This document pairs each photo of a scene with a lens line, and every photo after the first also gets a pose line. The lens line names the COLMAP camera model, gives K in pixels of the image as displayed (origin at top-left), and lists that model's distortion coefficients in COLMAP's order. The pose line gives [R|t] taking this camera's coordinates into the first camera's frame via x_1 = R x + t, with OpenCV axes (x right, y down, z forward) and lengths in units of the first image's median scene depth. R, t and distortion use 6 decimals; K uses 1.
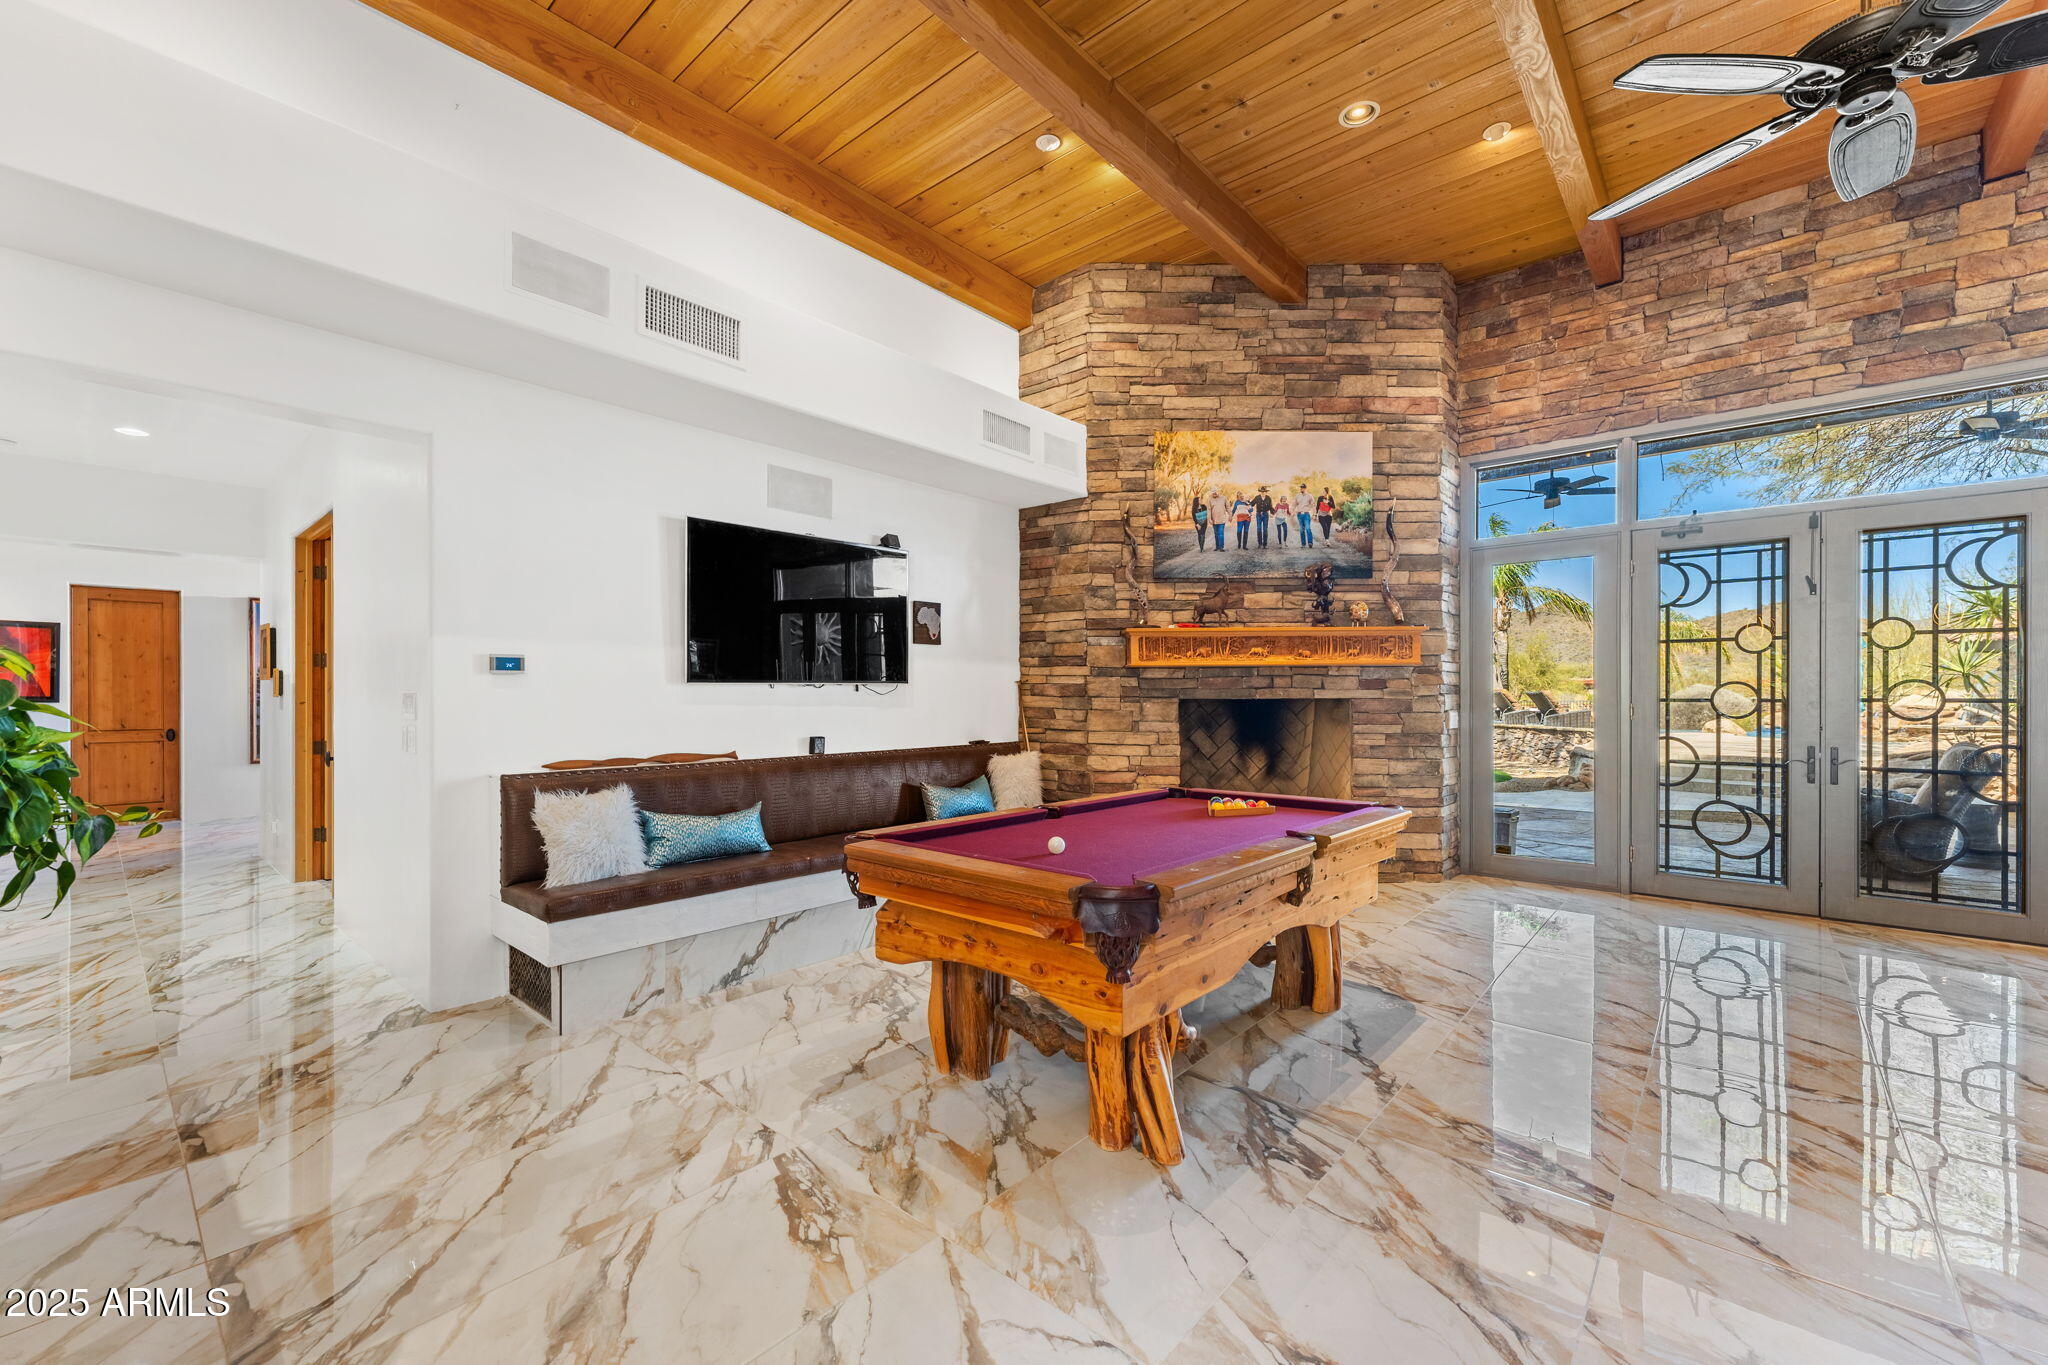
lens RADIAL K [[819.5, 0, 1012.1], [0, 819.5, 697.2], [0, 0, 1]] dist [0.000377, 0.000070]
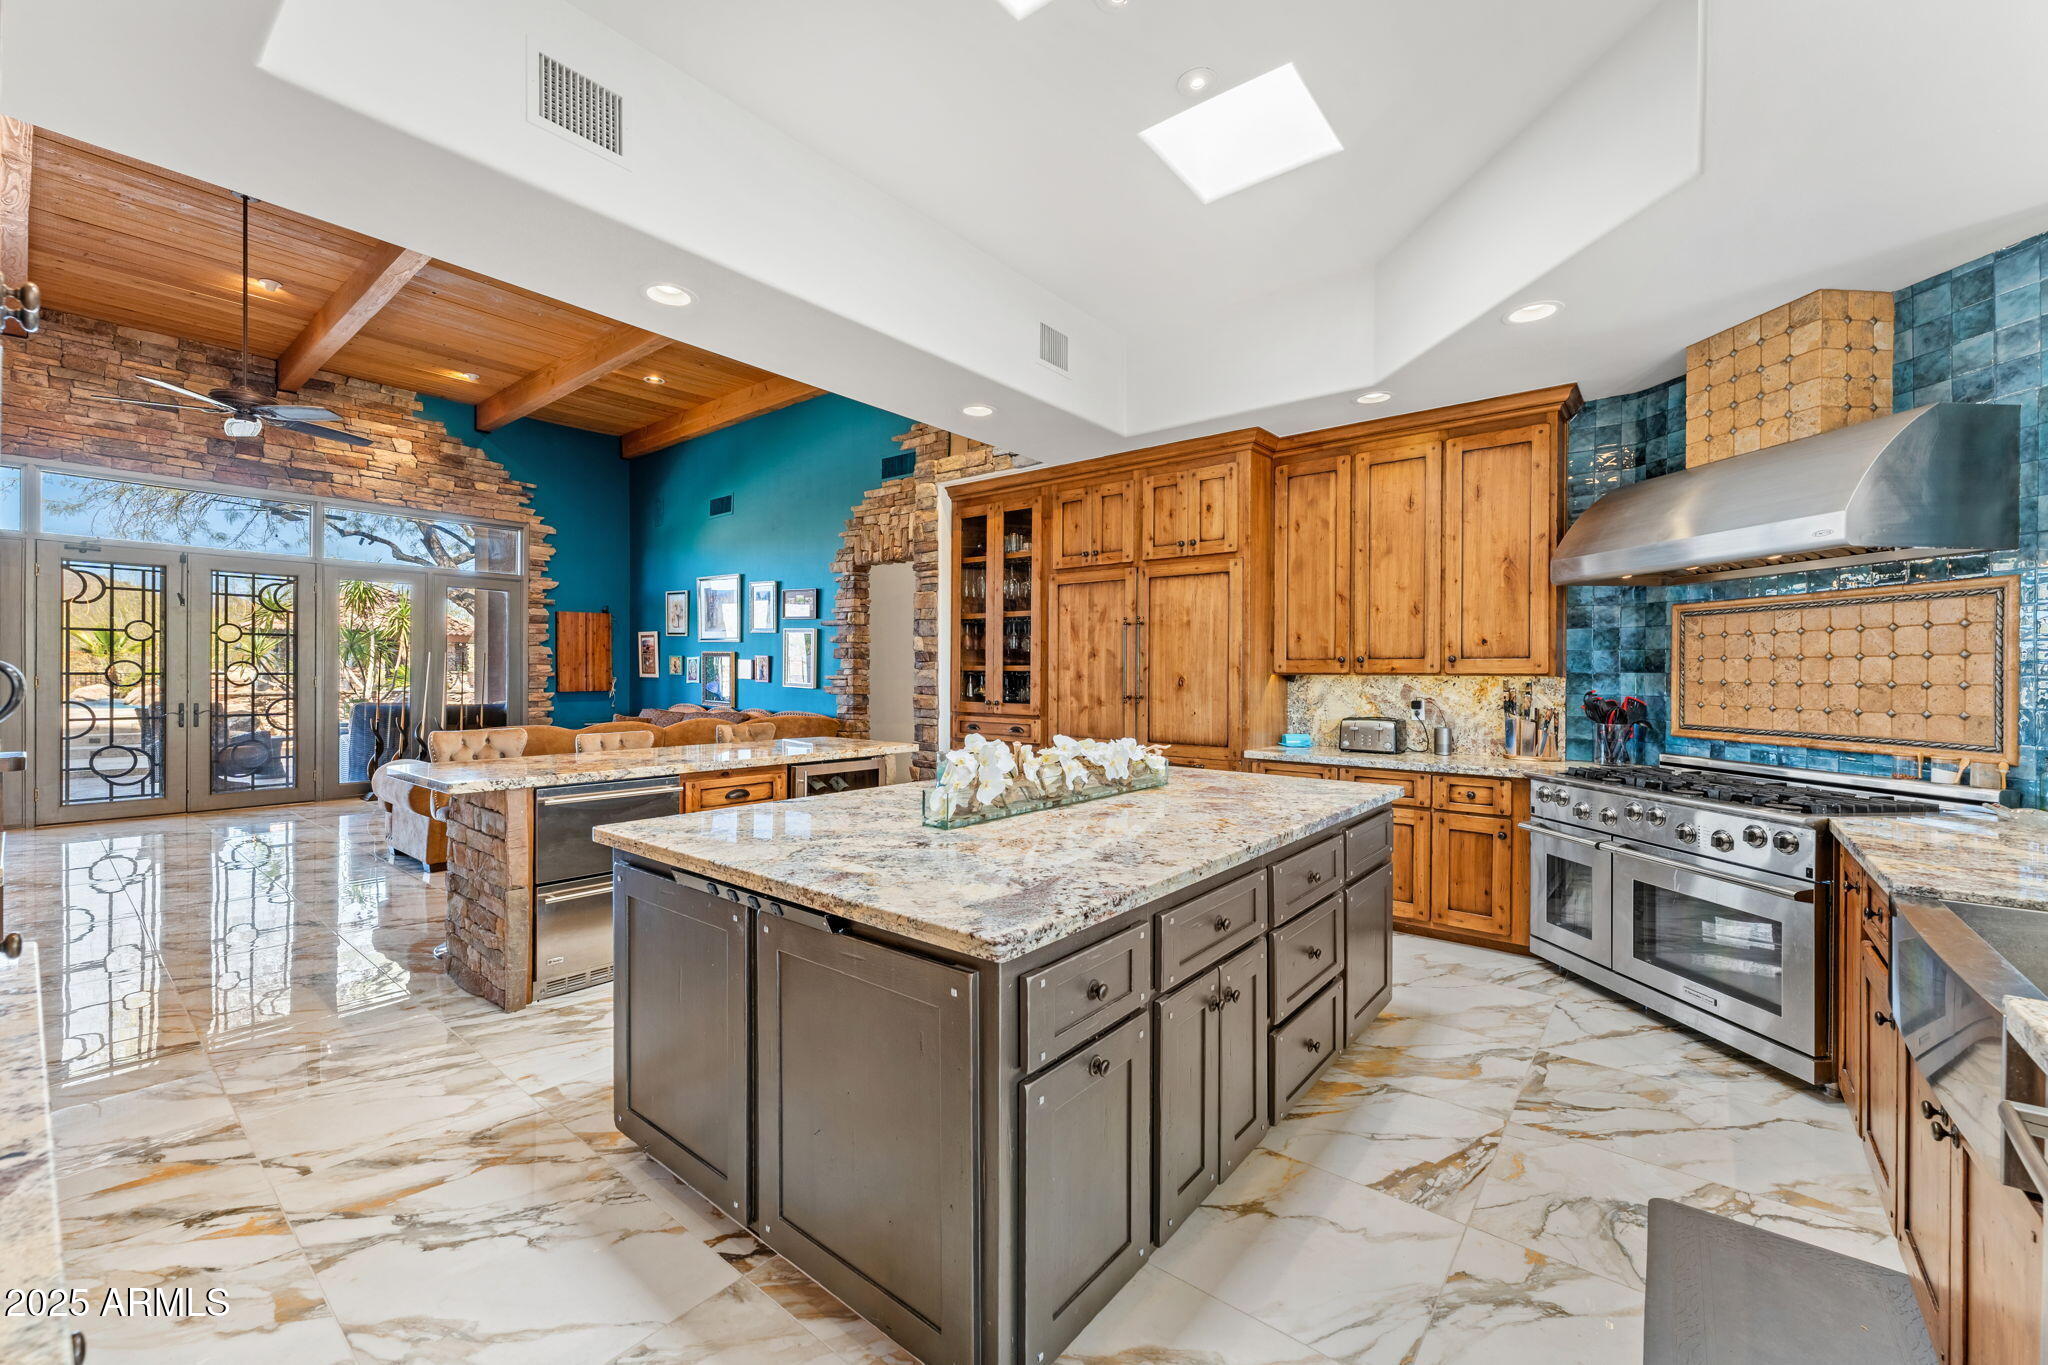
lens RADIAL K [[819.5, 0, 1016.2], [0, 819.5, 675.7], [0, 0, 1]] dist [0.000377, 0.000070]
pose [[-0.045157, -0.002977, 0.998975, -0.553528], [-0.001672, 0.999994, 0.002904, 0.000659], [-0.998979, -0.001539, -0.045161, -0.434584]]
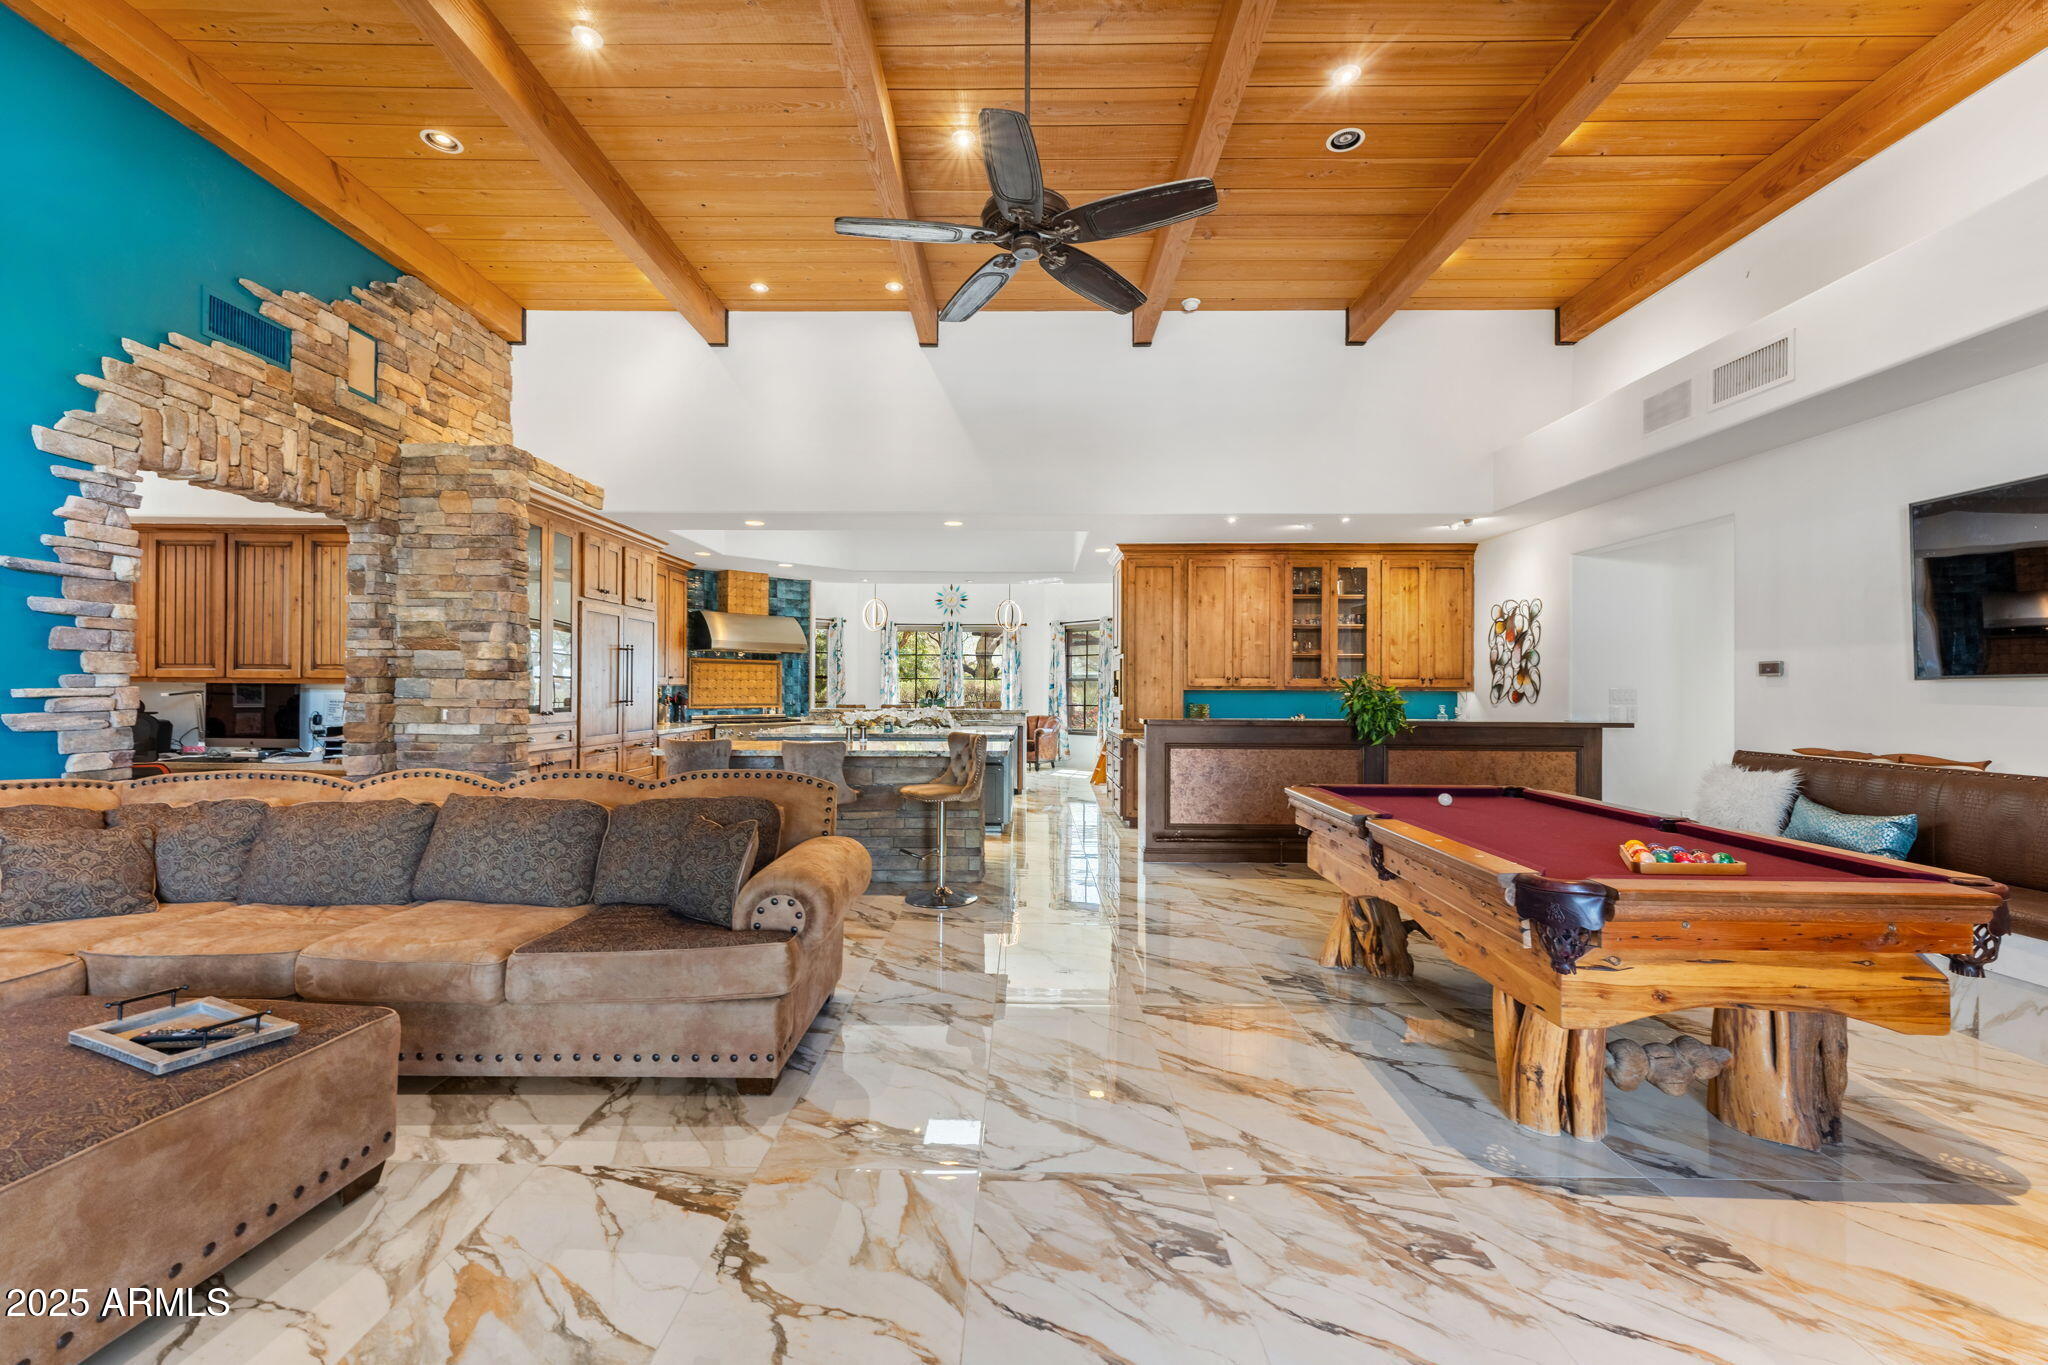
lens RADIAL K [[819.5, 0, 1014.6], [0, 819.5, 679.0], [0, 0, 1]] dist [0.000377, 0.000070]
pose [[-0.754637, -0.011196, -0.656047, 0.734179], [-0.007574, 0.999936, -0.008353, -0.002344], [0.656099, -0.001334, -0.754673, 0.761082]]
